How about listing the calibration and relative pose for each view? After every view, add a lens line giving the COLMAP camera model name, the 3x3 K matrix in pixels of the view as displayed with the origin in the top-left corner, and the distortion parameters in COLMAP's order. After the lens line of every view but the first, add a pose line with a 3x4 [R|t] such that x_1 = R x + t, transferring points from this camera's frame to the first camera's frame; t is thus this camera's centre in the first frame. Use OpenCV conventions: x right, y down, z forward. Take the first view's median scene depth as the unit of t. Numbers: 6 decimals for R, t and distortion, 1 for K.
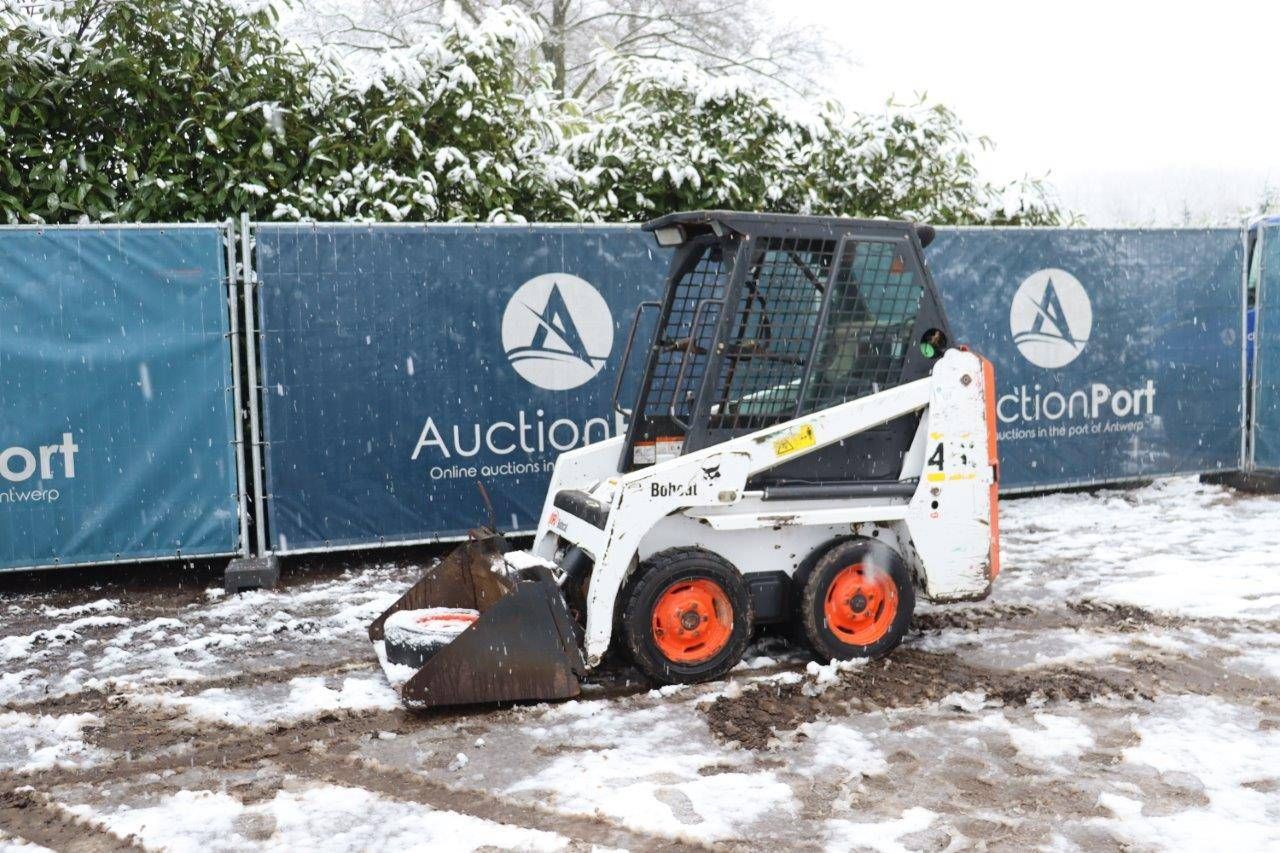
lens RADIAL K [[1286.8, 0, 640.0], [0, 1286.8, 426.5], [0, 0, 1]] dist [-0.115245, 0.277296]
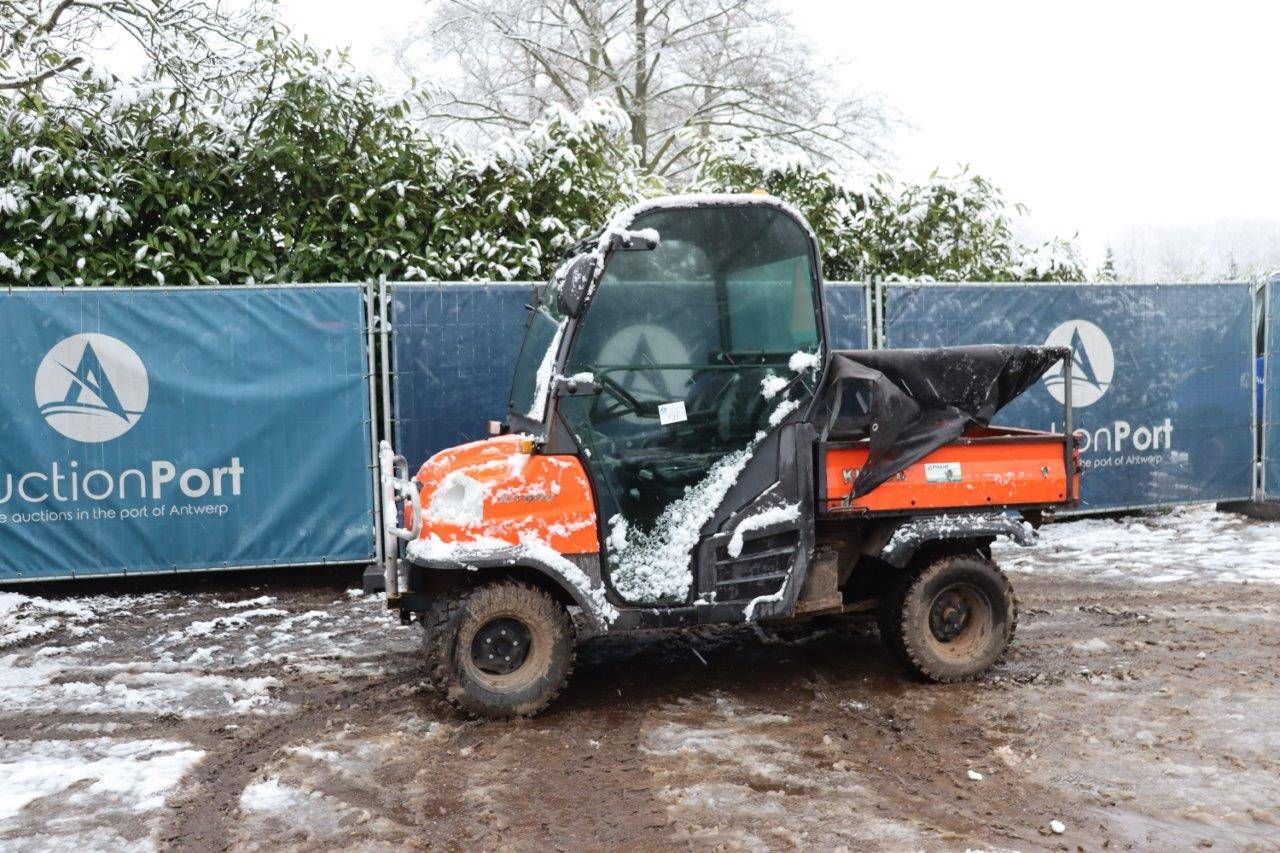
lens RADIAL K [[1286.8, 0, 640.0], [0, 1286.8, 426.5], [0, 0, 1]] dist [-0.115245, 0.277296]
pose [[0.998298, 0.003744, -0.058205, 0.000773], [-0.005871, 0.999319, -0.036426, 0.015839], [0.058029, 0.036706, 0.997640, -0.163481]]
